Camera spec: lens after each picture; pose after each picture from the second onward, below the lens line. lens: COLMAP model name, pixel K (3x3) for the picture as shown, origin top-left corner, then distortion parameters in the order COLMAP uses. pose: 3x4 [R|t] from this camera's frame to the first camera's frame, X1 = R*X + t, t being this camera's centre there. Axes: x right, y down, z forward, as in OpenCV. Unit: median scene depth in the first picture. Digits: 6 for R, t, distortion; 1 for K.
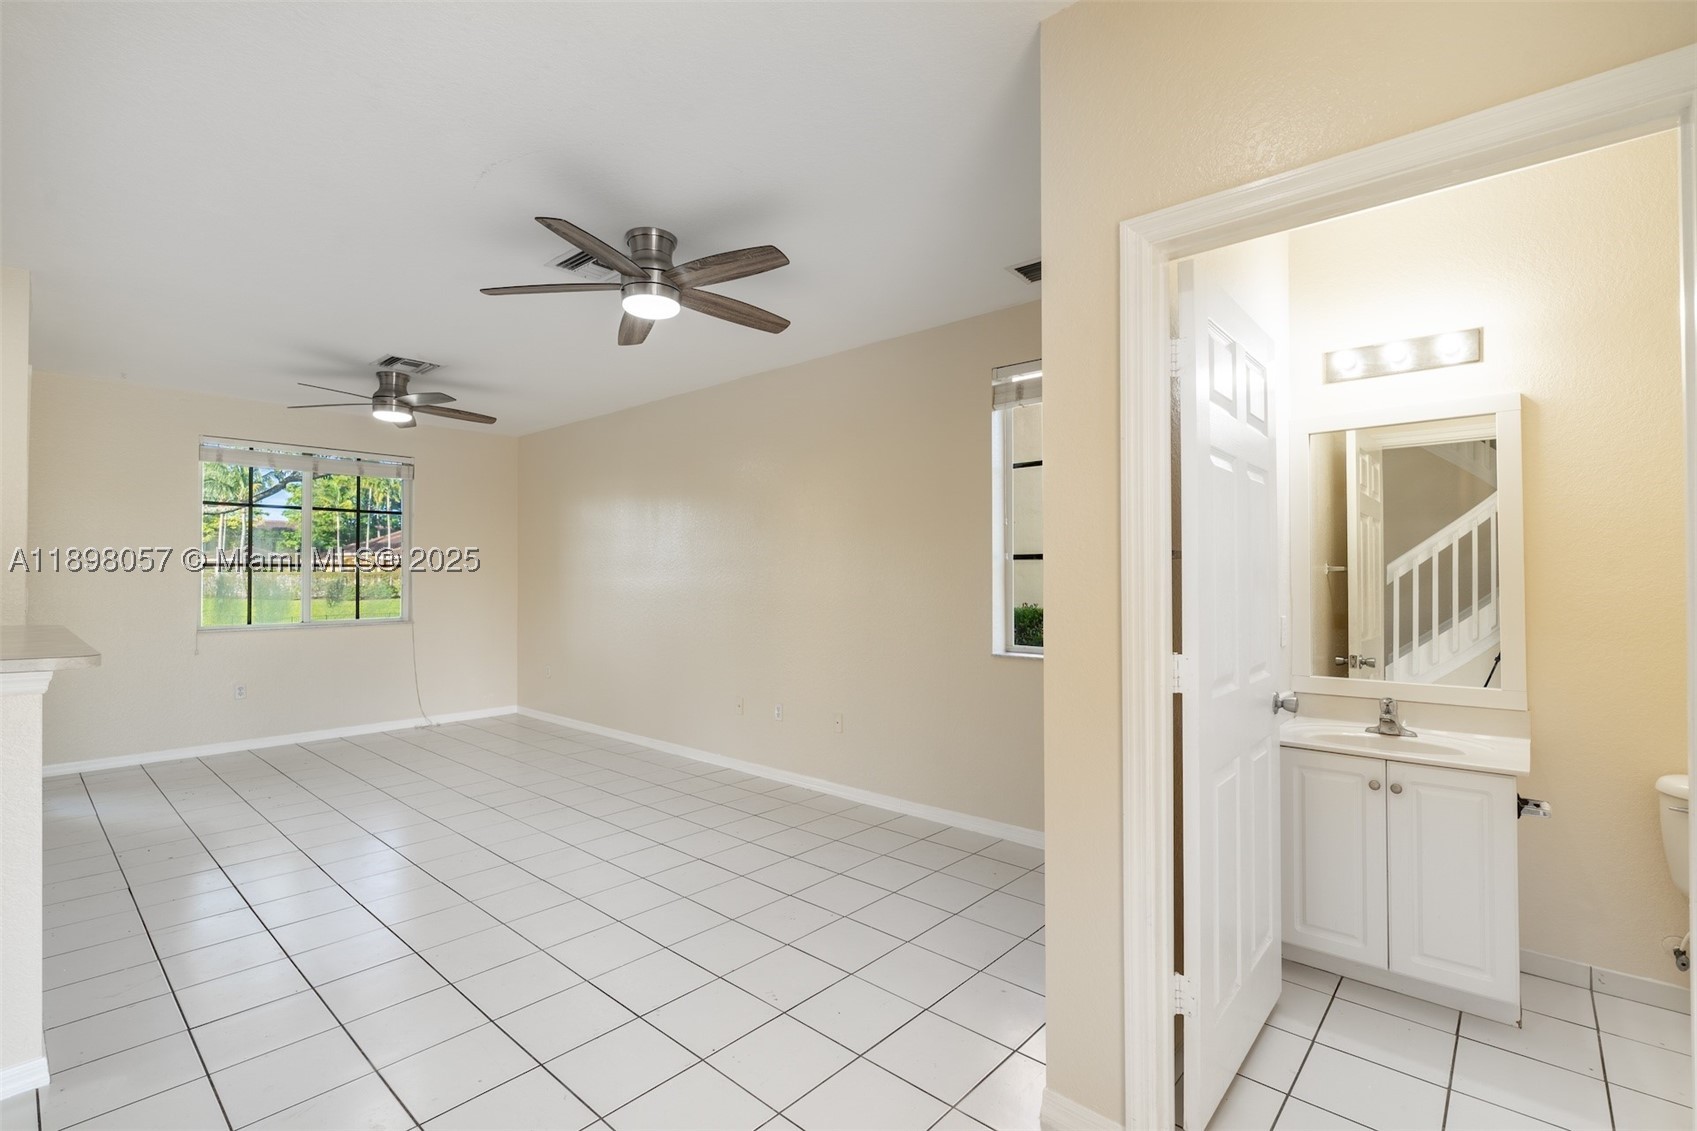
lens RADIAL K [[775.6, 0, 840.7], [0, 775.6, 566.4], [0, 0, 1]] dist [-0.010207, 0.003402]
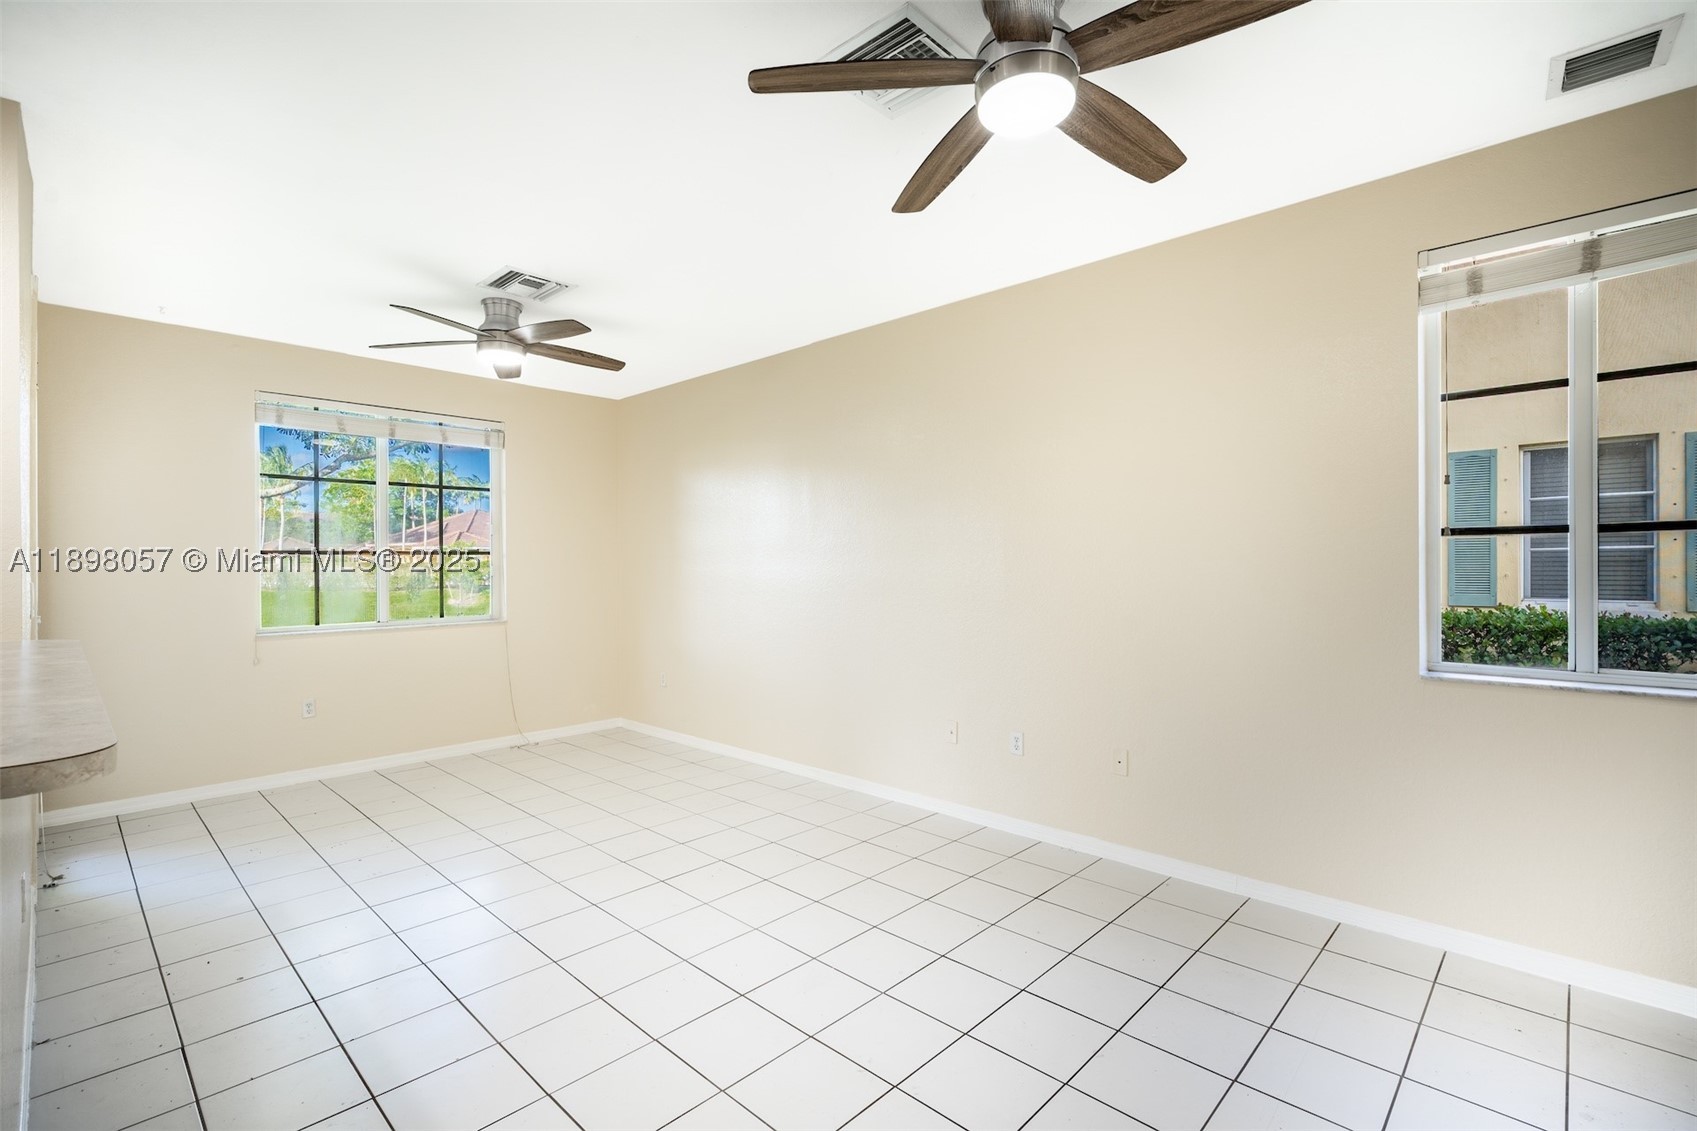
lens RADIAL K [[775.6, 0, 829.7], [0, 775.6, 565.4], [0, 0, 1]] dist [-0.010207, 0.003402]
pose [[0.999358, 0.001507, -0.035799, -0.218889], [-0.001237, 0.999971, 0.007551, 0.009548], [0.035809, -0.007502, 0.999330, 0.229584]]
